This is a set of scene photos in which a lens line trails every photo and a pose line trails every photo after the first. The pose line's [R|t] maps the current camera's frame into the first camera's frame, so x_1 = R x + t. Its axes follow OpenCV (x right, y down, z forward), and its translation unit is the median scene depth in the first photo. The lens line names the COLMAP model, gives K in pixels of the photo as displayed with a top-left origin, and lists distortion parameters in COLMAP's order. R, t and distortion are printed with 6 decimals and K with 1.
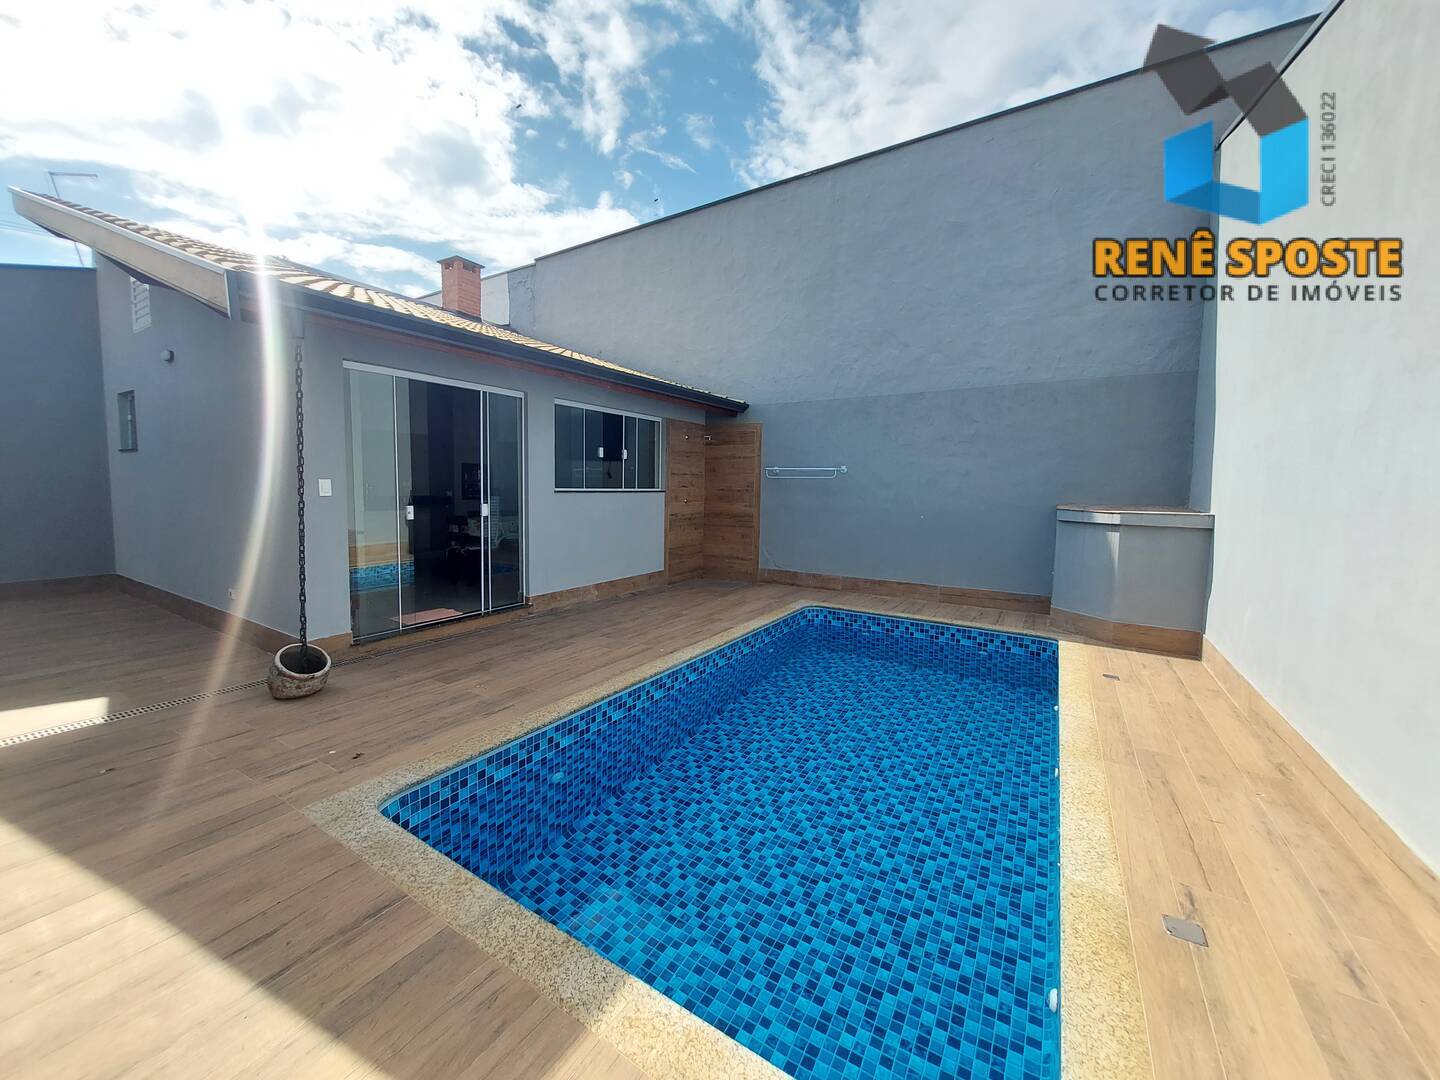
lens RADIAL K [[567.8, 0, 705.7], [0, 567.8, 536.9], [0, 0, 1]] dist [0.000276, -0.000201]
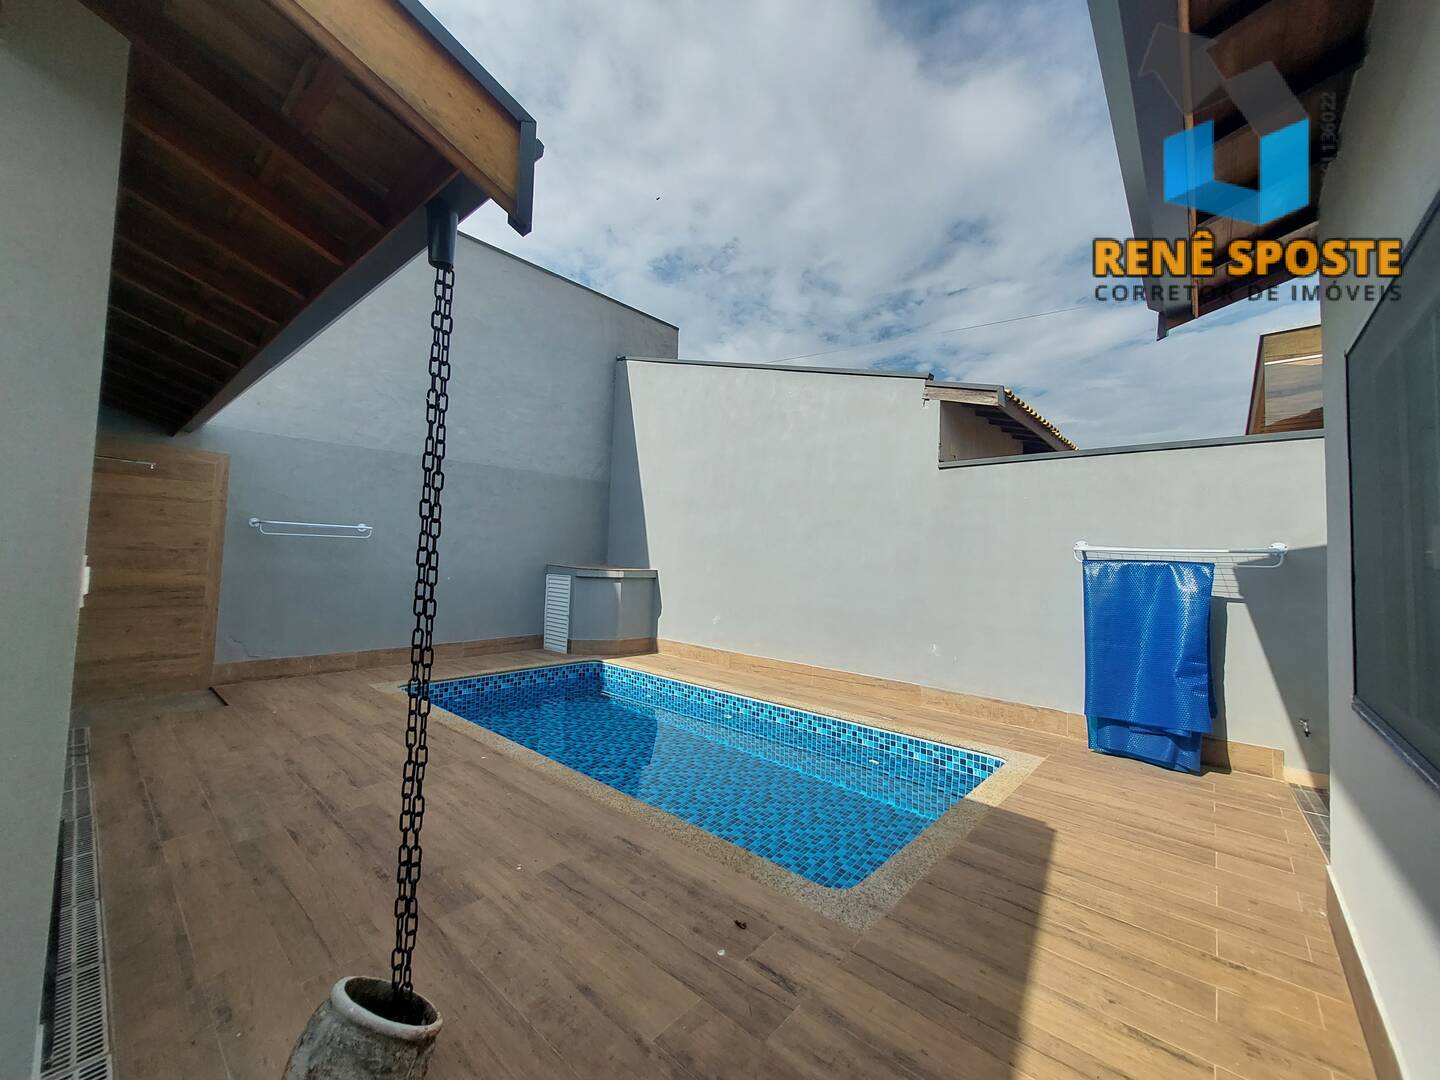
lens RADIAL K [[567.8, 0, 708.2], [0, 567.8, 535.0], [0, 0, 1]] dist [0.000276, -0.000201]
pose [[0.164203, 0.027275, 0.986049, -0.769309], [0.057632, 0.997645, -0.037193, -0.064965], [-0.984742, 0.062936, 0.162244, 0.485976]]
